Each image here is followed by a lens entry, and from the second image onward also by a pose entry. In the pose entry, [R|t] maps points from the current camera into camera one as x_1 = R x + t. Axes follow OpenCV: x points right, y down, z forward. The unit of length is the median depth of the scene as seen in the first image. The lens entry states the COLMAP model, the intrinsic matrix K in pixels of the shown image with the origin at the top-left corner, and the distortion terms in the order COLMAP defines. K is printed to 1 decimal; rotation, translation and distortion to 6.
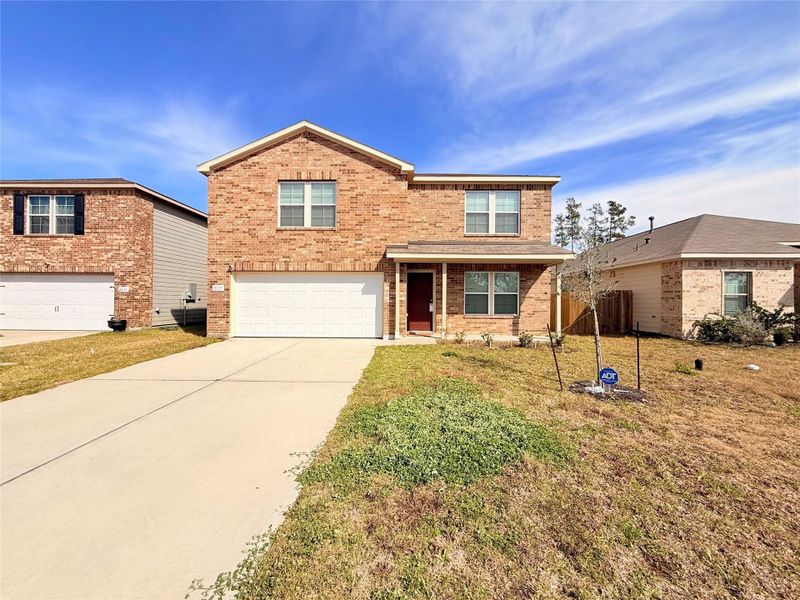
lens RADIAL K [[319.6, 0, 400.0], [0, 319.6, 300.0], [0, 0, 1]] dist [0.002725, -0.000117]
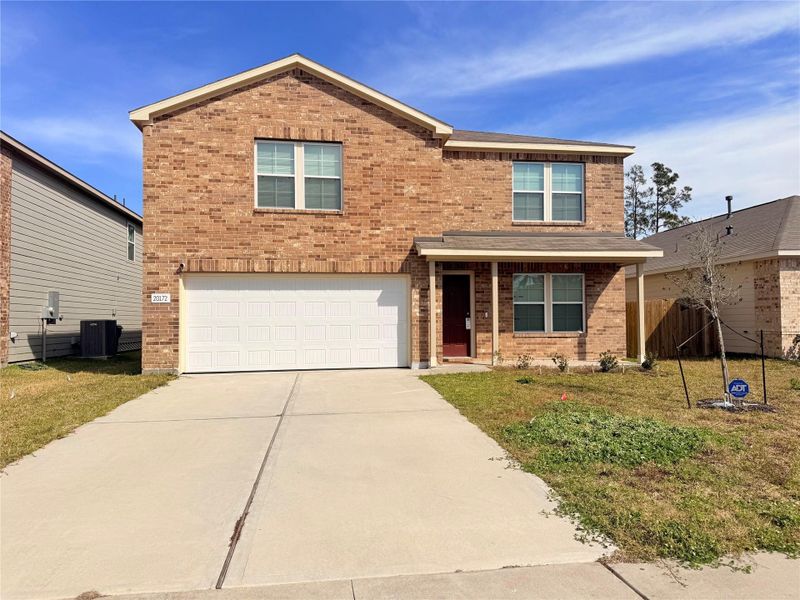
lens RADIAL K [[557.2, 0, 400.3], [0, 557.2, 306.8], [0, 0, 1]] dist [0.106065, -0.150073]
pose [[0.985408, -0.009765, 0.169928, -0.282258], [0.013659, 0.999670, -0.021762, 0.012016], [-0.169660, 0.023765, 0.985216, -0.217753]]
